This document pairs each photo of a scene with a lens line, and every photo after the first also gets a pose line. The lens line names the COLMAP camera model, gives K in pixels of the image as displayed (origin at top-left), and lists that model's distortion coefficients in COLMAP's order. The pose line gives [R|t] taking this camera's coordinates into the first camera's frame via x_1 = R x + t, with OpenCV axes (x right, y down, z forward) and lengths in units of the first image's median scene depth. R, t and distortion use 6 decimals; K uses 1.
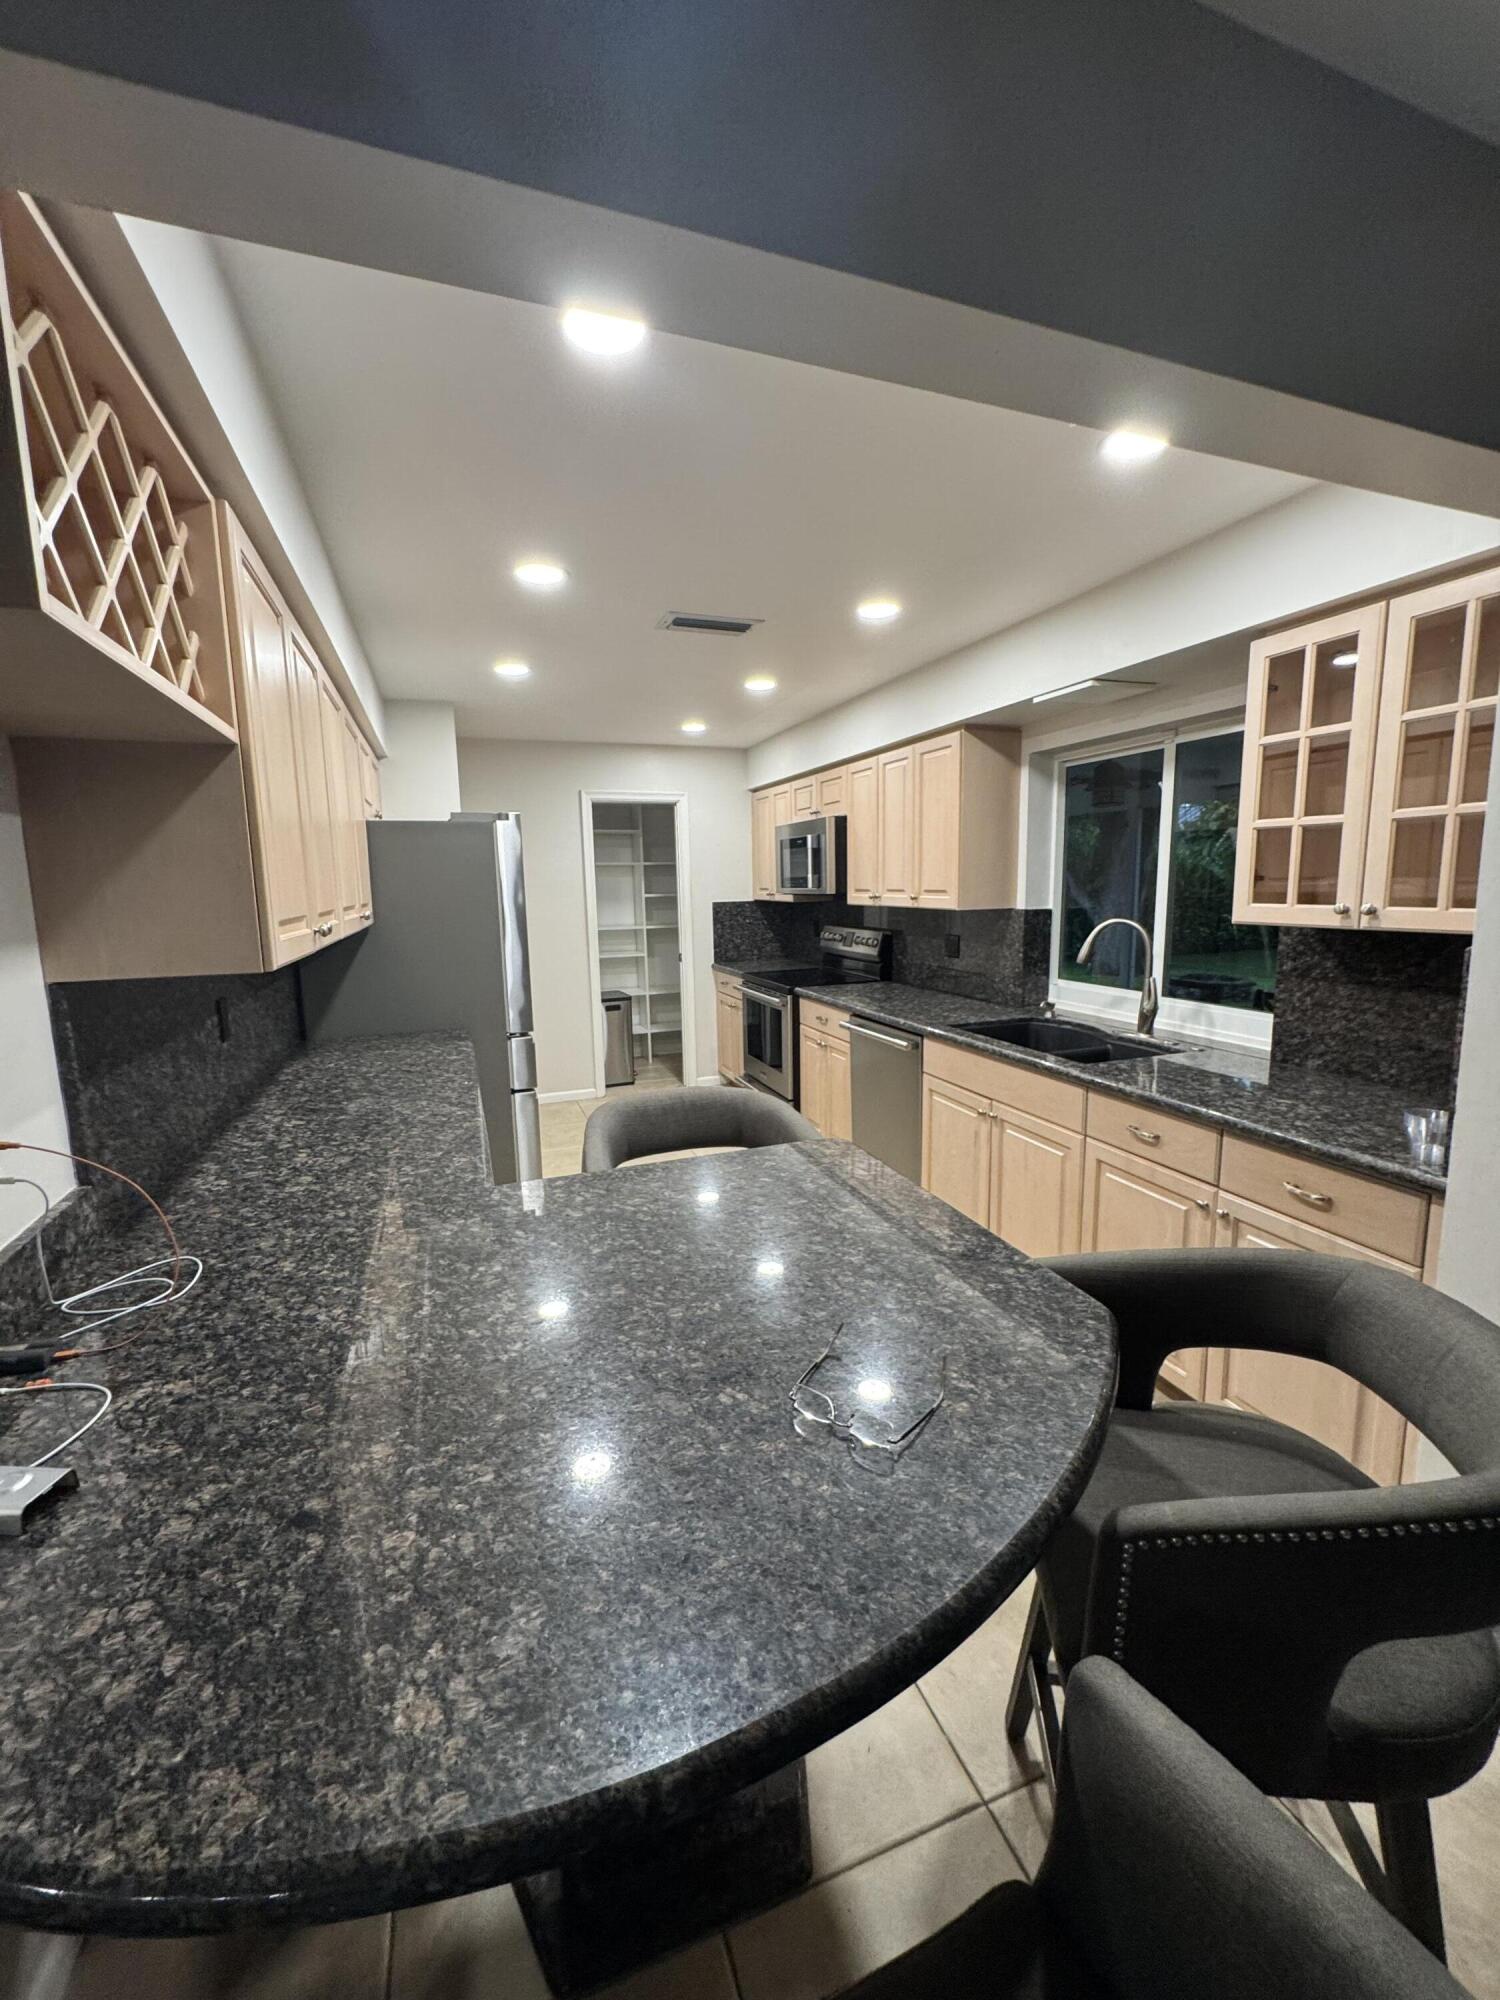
lens RADIAL K [[806.3, 0, 750.0], [0, 806.3, 1000.0], [0, 0, 1]] dist [-0.001268, -0.000088]
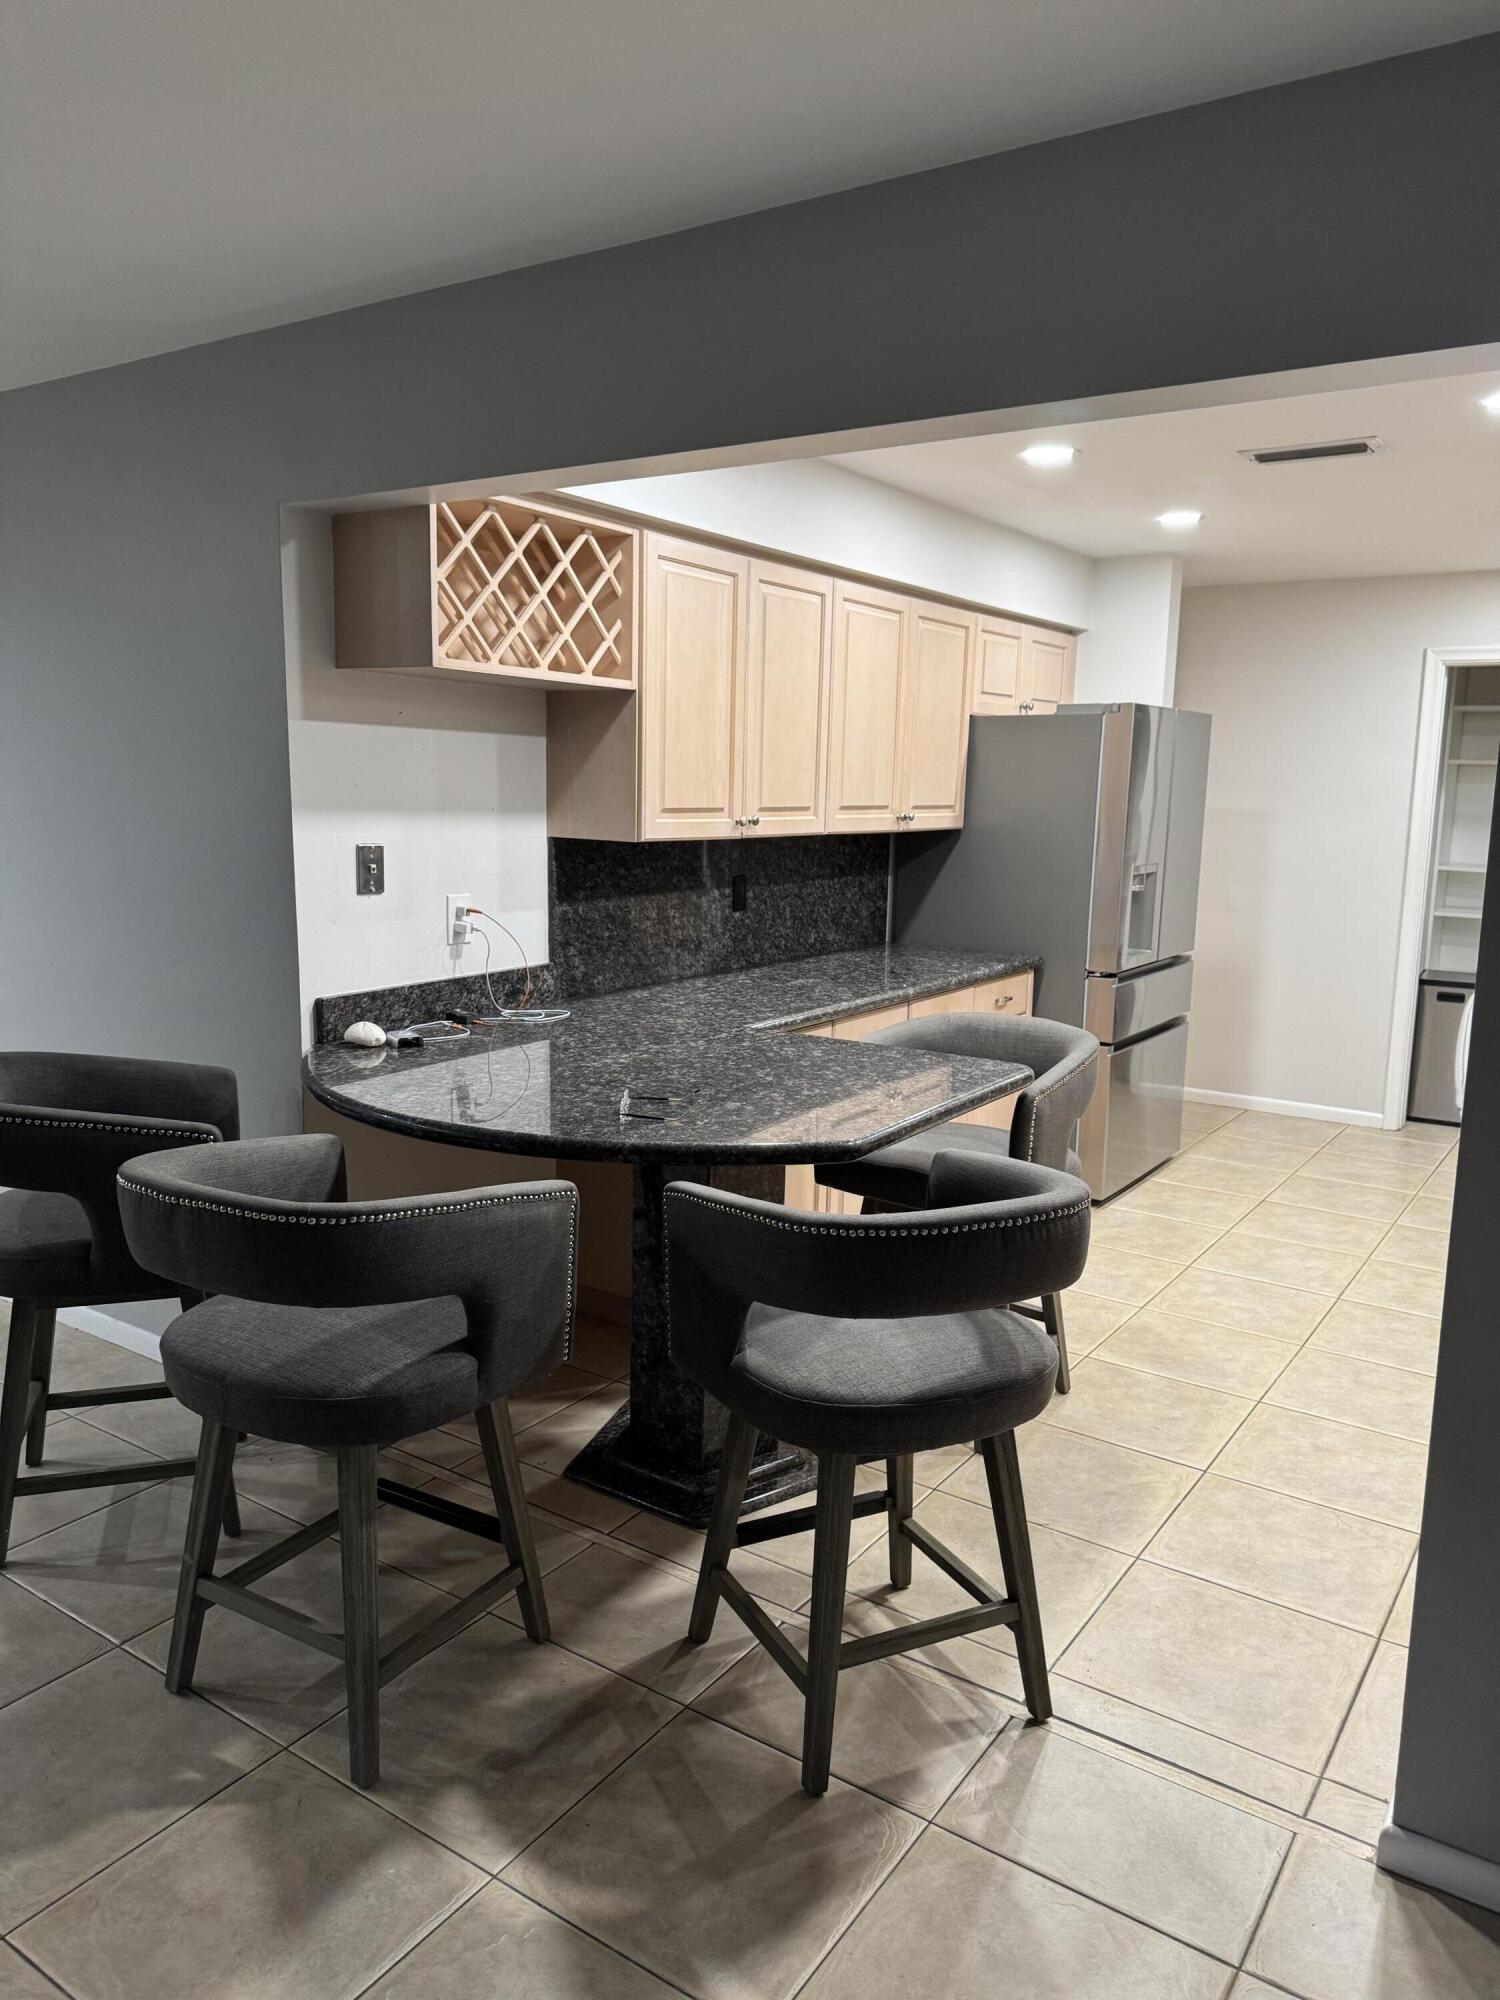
lens RADIAL K [[1422.5, 0, 741.2], [0, 1422.5, 1027.4], [0, 0, 1]] dist [0.053442, -0.001810]
pose [[0.579916, 0.171203, -0.796484, 1.704969], [-0.149829, 0.983406, 0.102291, 0.005285], [0.800780, 0.060016, 0.595944, -0.406597]]
